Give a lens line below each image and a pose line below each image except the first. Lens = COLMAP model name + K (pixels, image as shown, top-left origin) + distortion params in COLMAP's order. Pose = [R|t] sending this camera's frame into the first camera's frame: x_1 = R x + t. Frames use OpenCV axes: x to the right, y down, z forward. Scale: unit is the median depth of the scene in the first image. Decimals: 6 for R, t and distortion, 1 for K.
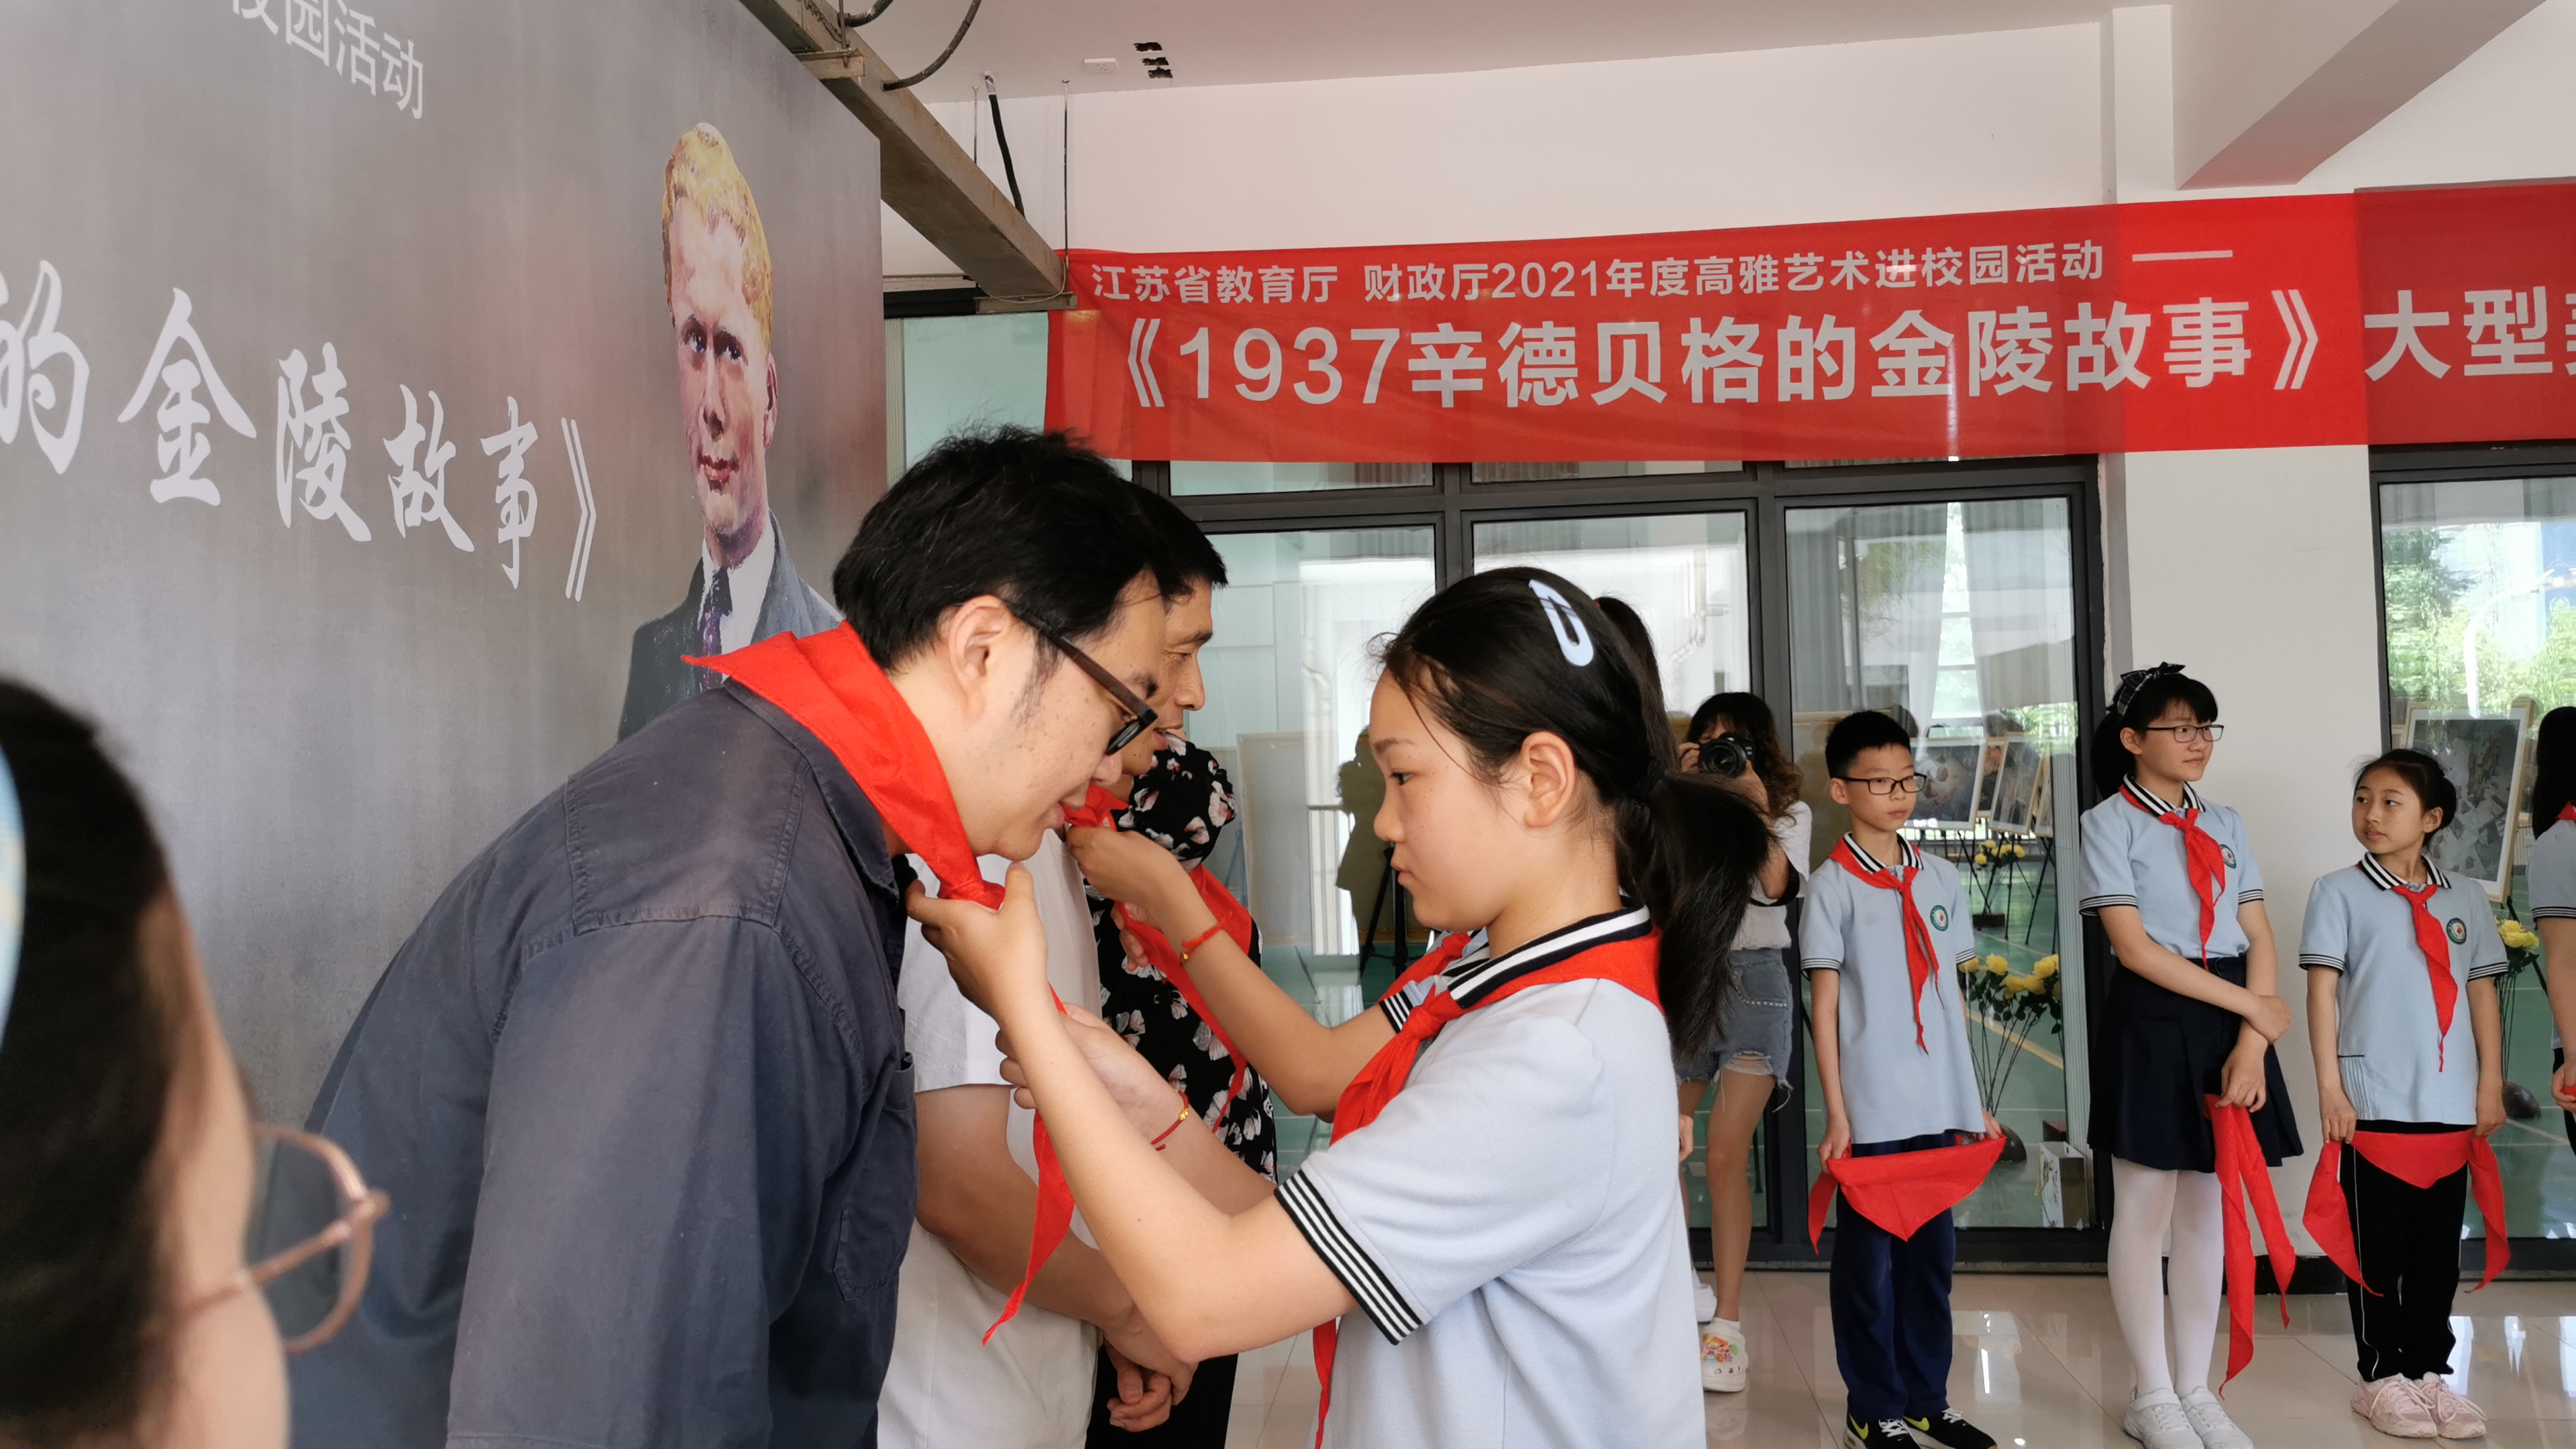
lens RADIAL K [[2021.1, 0, 1279.4], [0, 2021.1, 728.7], [0, 0, 1]] dist [-0.003082, -0.029871]
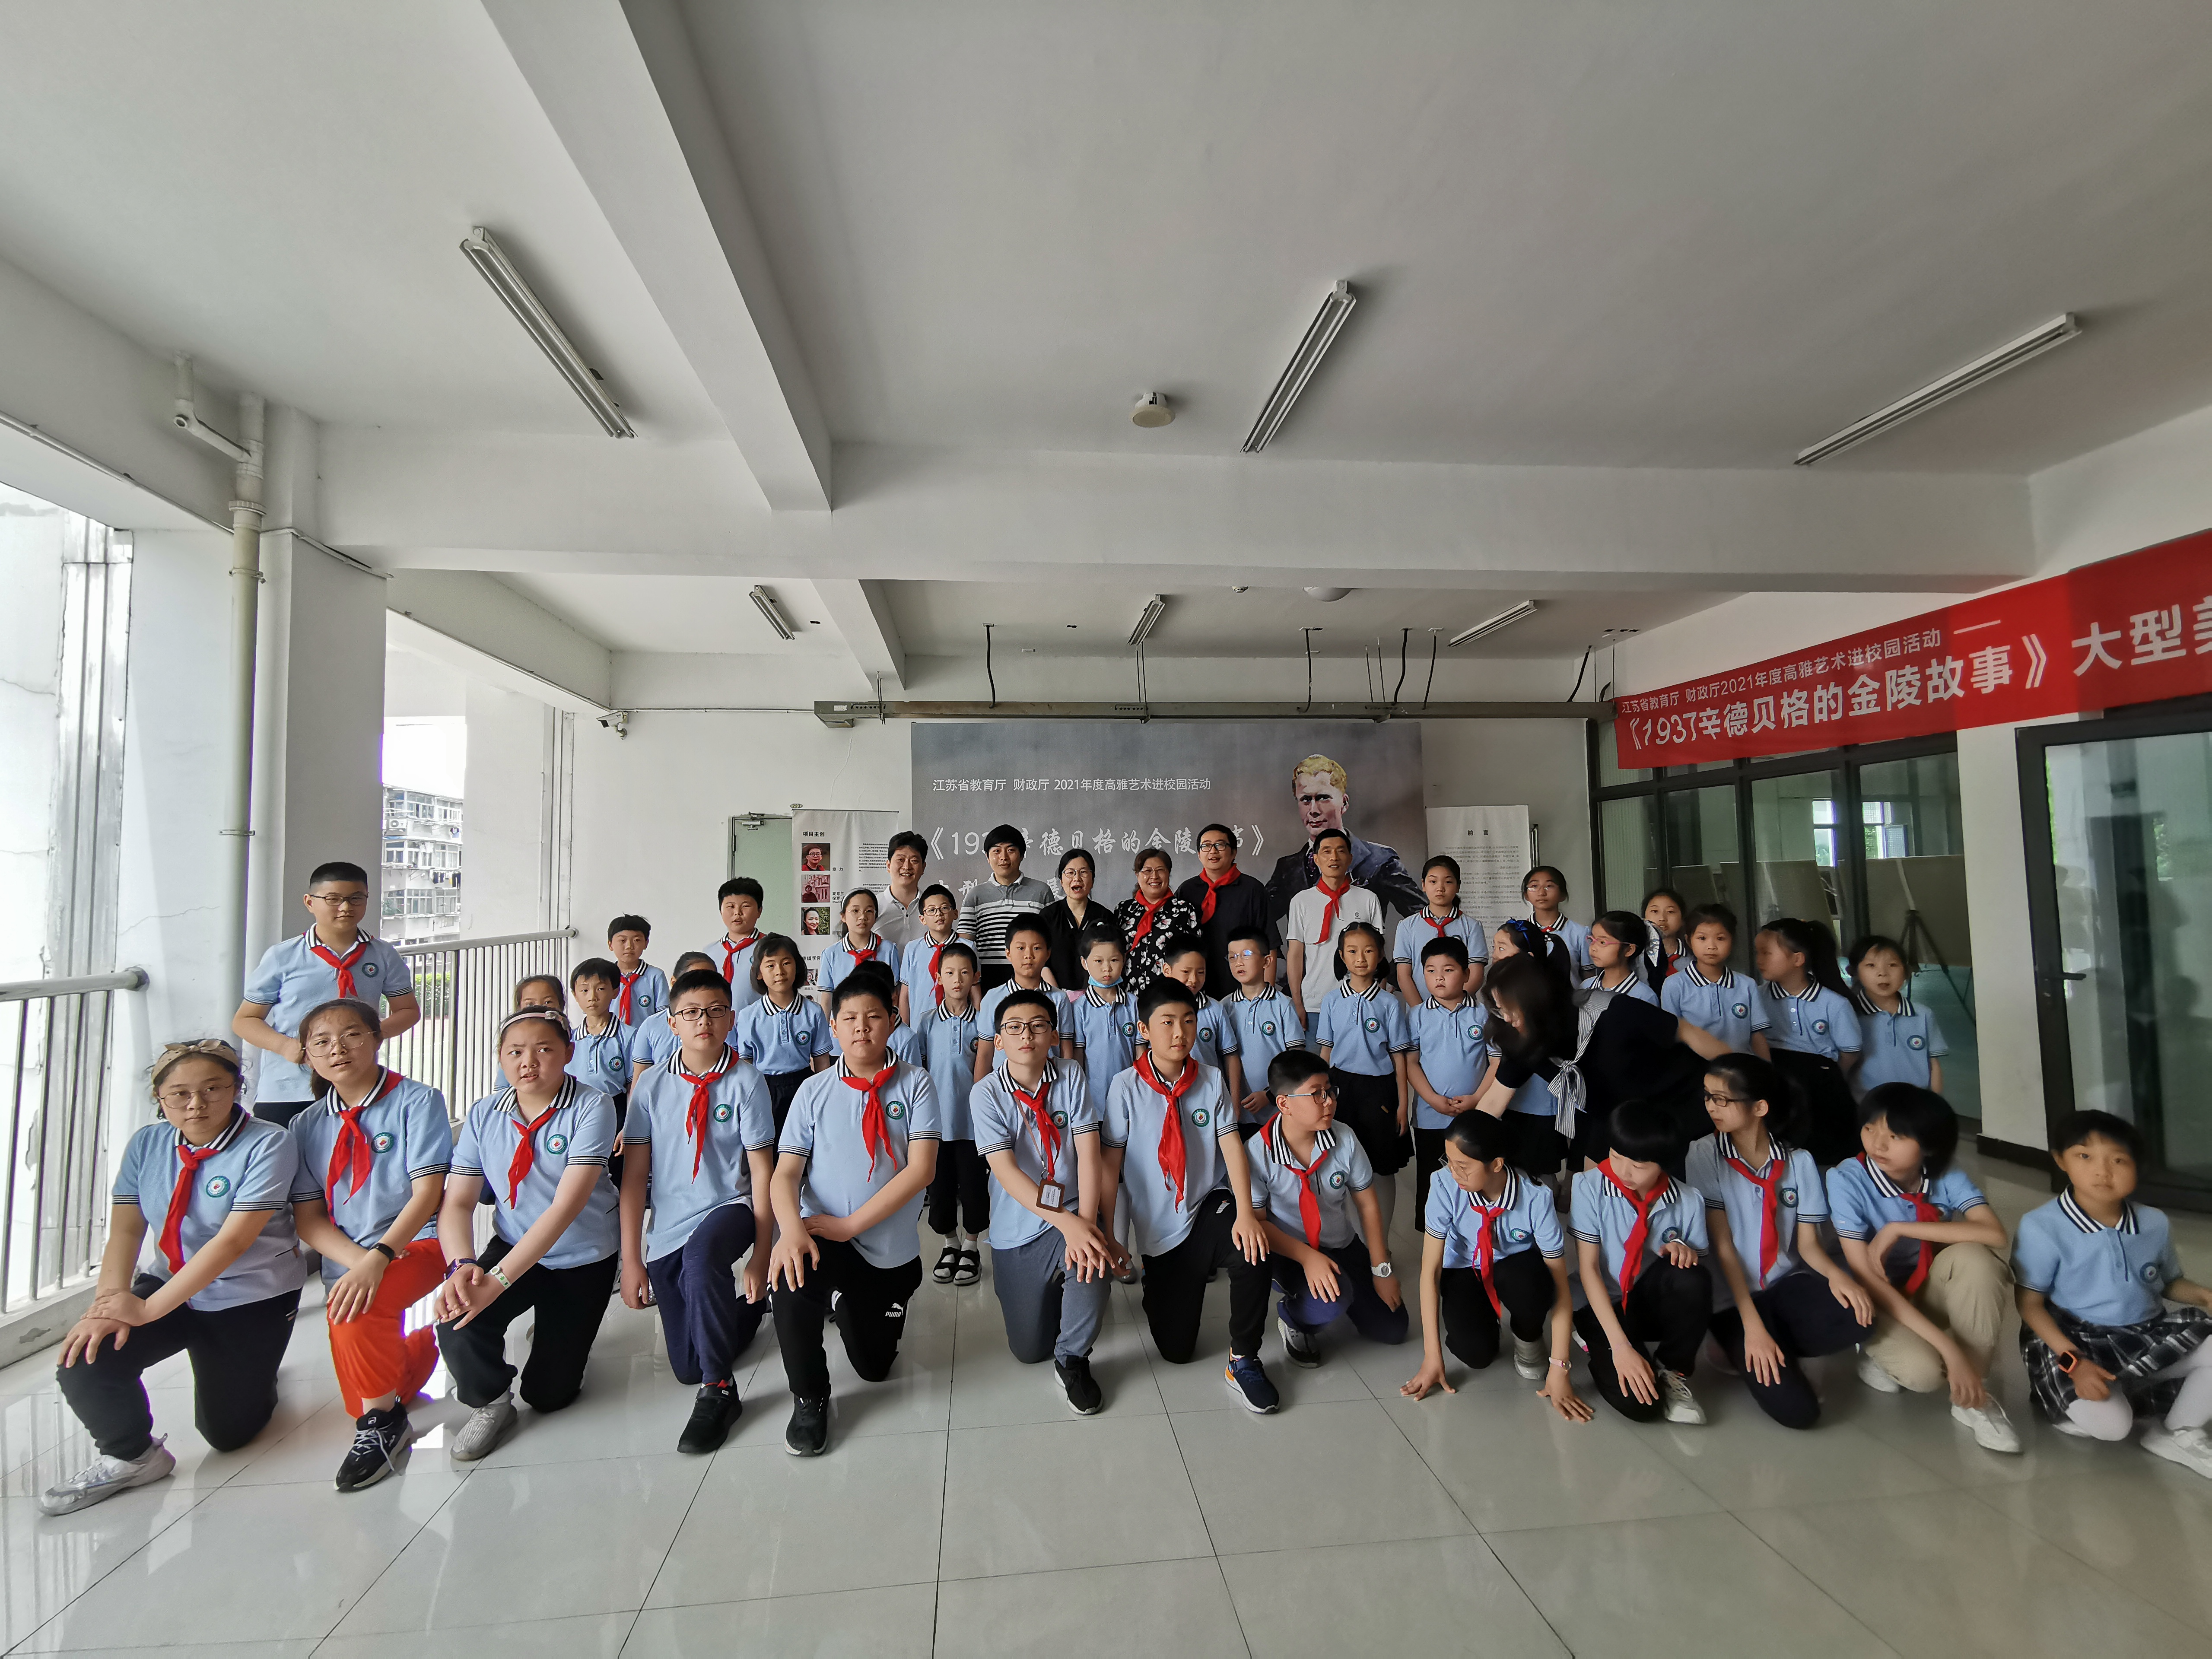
lens RADIAL K [[1024.0, 0, 1104.1], [0, 1024.0, 824.0], [0, 0, 1]] dist [0.001211, -0.000282]
pose [[0.234034, -0.032374, -0.971689, 1.210547], [0.034925, 0.999080, -0.024875, -0.047654], [0.971601, -0.028115, 0.234950, -0.066343]]
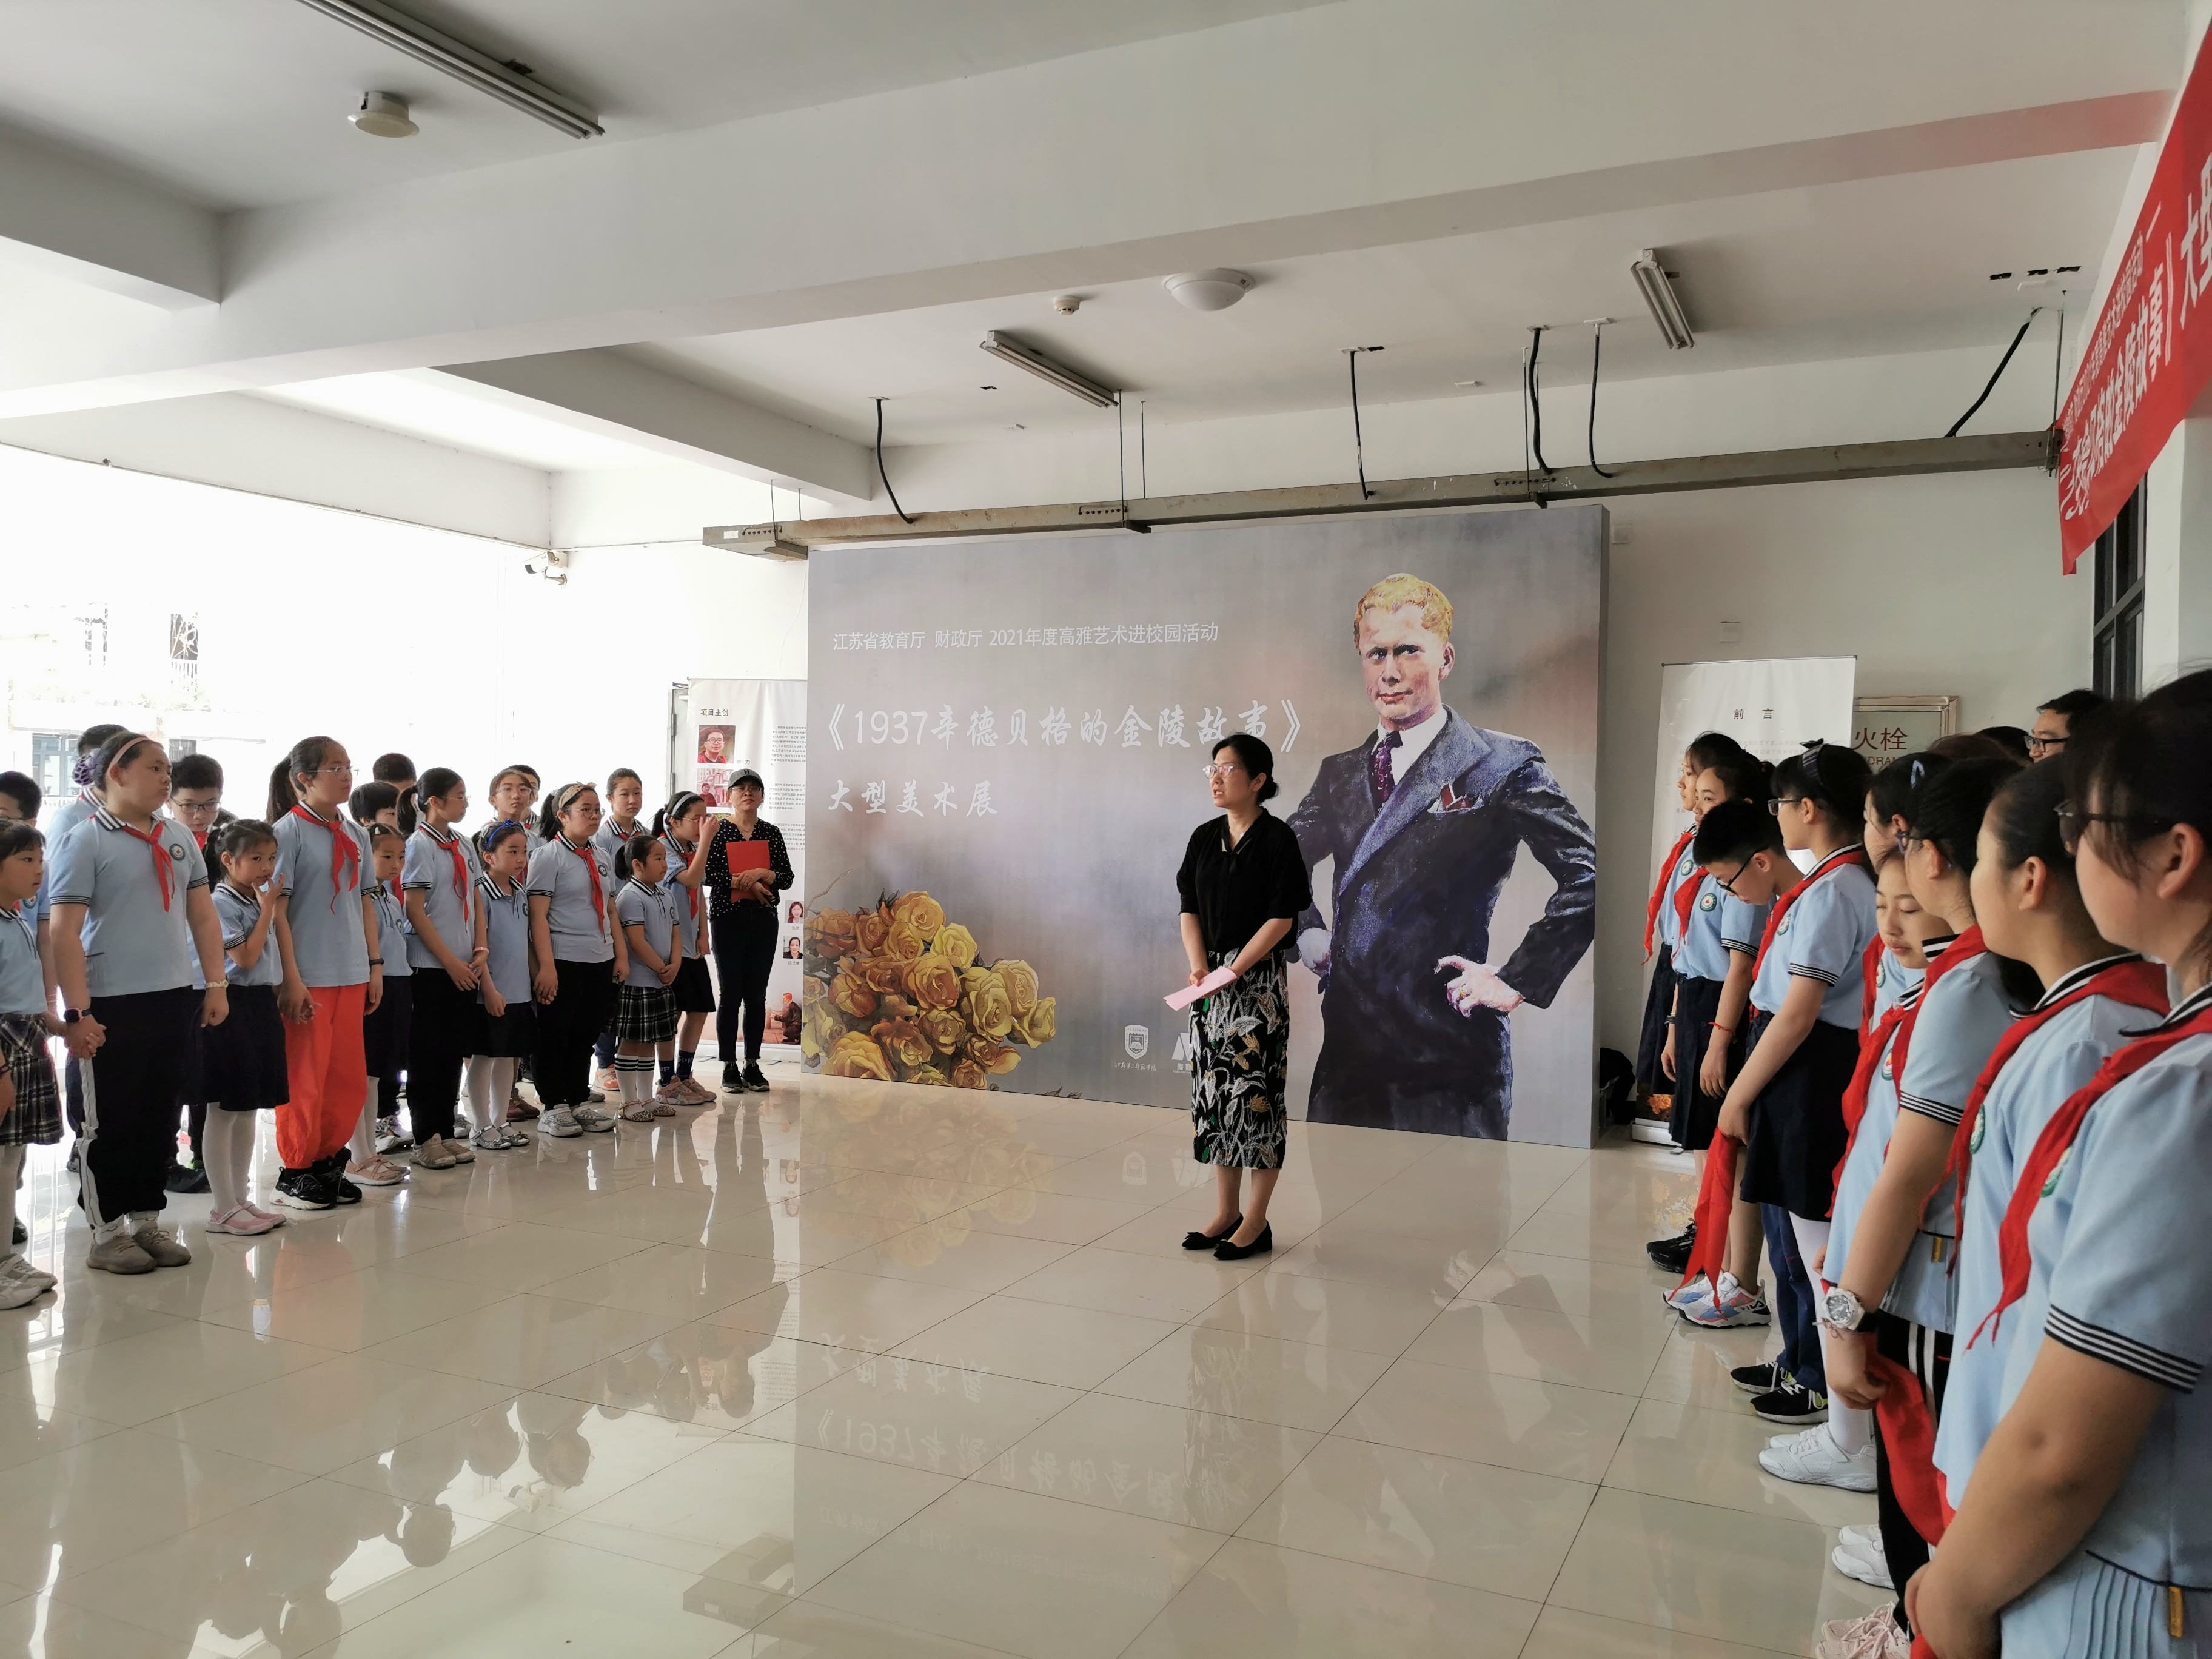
lens RADIAL K [[1742.0, 0, 1106.0], [0, 1742.0, 826.7], [0, 0, 1]] dist [0.005277, -0.001213]
pose [[-0.315291, 0.050935, -0.947627, 1.275354], [0.024257, 0.998665, 0.045607, -0.039027], [0.948685, -0.008607, -0.316106, 0.810092]]
